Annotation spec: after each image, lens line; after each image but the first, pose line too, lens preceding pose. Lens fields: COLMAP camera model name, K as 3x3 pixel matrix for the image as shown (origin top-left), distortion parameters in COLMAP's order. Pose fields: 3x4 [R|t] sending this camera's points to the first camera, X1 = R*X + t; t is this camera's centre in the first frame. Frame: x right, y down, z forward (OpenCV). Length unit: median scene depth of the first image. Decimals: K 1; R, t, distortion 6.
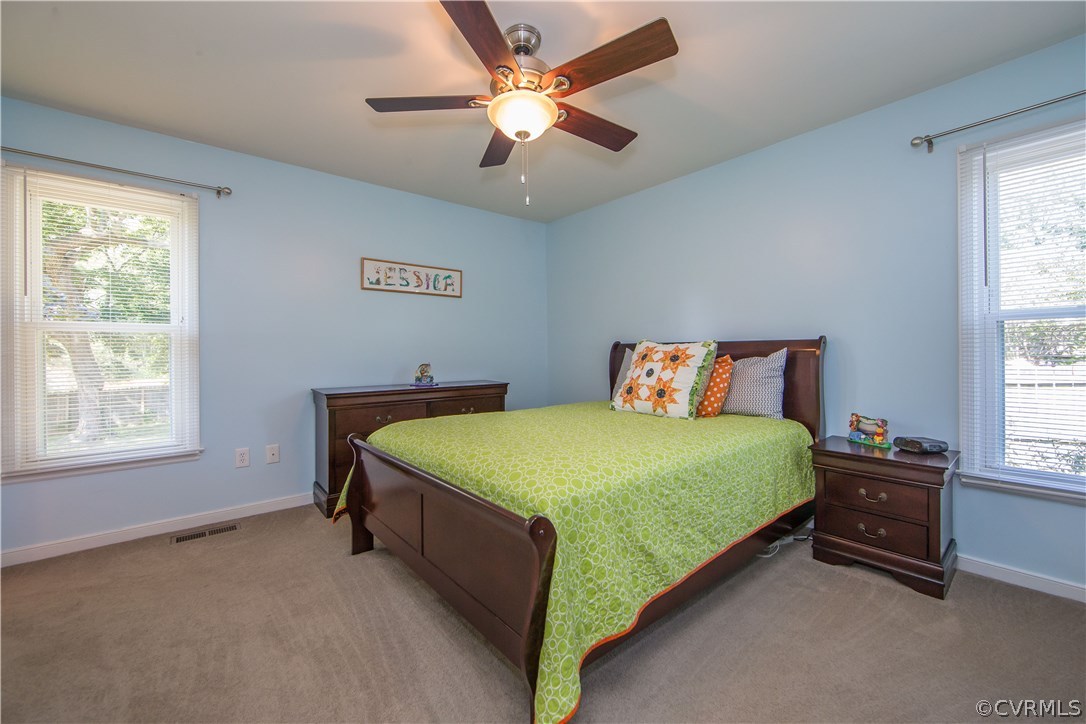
lens RADIAL K [[438.1, 0, 531.2], [0, 438.1, 355.6], [0, 0, 1]] dist [-0.010284, 0.002554]
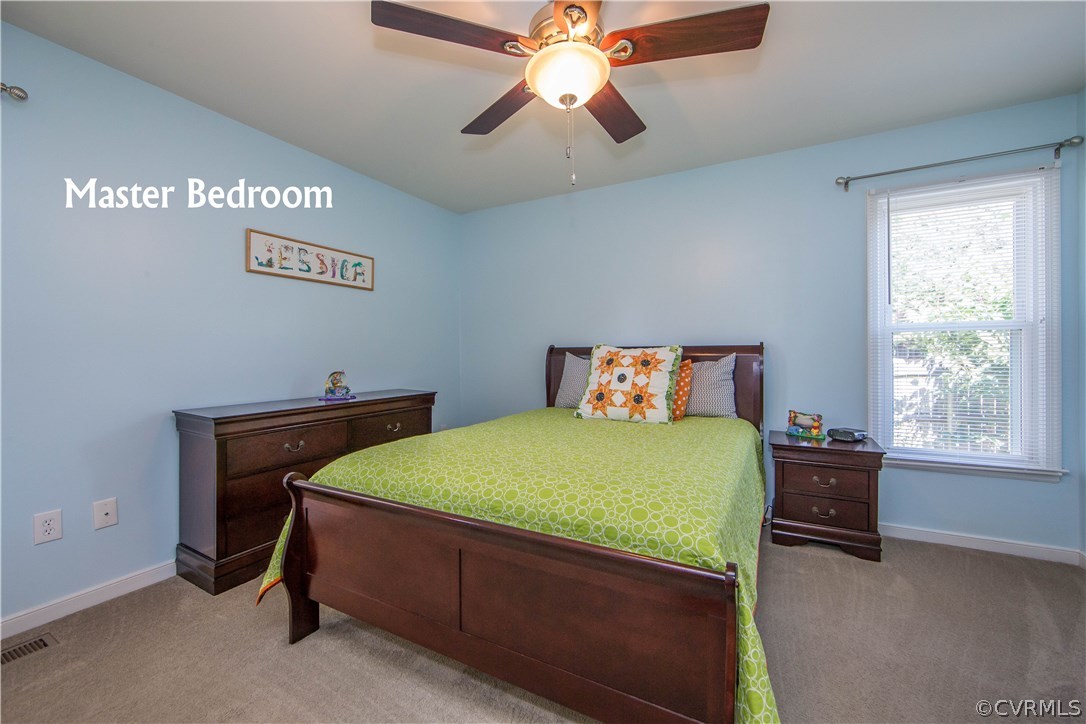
lens RADIAL K [[438.1, 0, 547.8], [0, 438.1, 358.7], [0, 0, 1]] dist [-0.010284, 0.002554]
pose [[0.924031, -0.003739, 0.382298, -0.265489], [0.002916, 0.999992, 0.002731, -0.007332], [-0.382305, -0.001409, 0.924035, 0.168547]]
